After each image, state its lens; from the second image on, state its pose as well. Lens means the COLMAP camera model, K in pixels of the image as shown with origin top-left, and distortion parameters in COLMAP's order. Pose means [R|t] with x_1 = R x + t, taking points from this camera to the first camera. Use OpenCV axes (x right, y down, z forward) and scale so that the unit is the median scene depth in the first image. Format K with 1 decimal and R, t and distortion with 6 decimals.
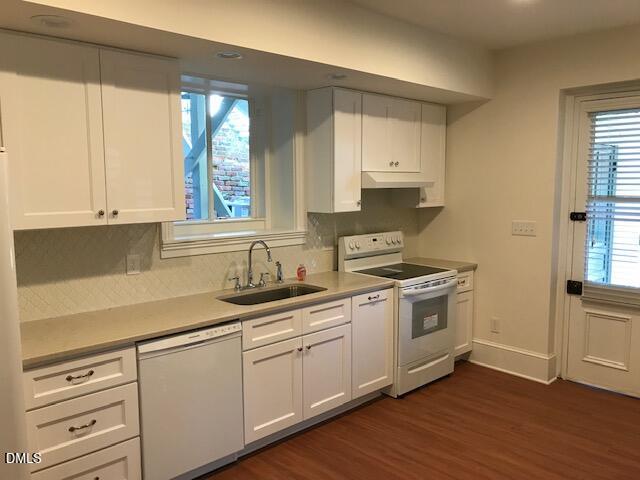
lens RADIAL K [[508.6, 0, 320.0], [0, 508.6, 240.0], [0, 0, 1]] dist [-0.000053, -0.039729]
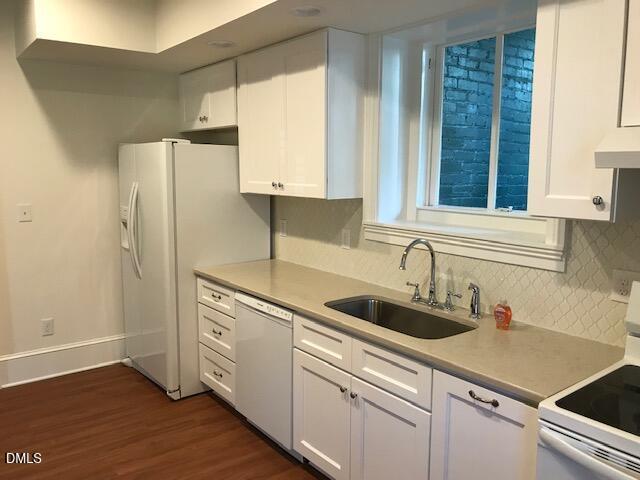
lens RADIAL K [[508.6, 0, 320.0], [0, 508.6, 240.0], [0, 0, 1]] dist [-0.000053, -0.039729]
pose [[-0.084629, 0.141749, -0.986278, 0.636111], [-0.115876, 0.981713, 0.151036, -0.096202], [0.989652, 0.127068, -0.066656, 0.980970]]
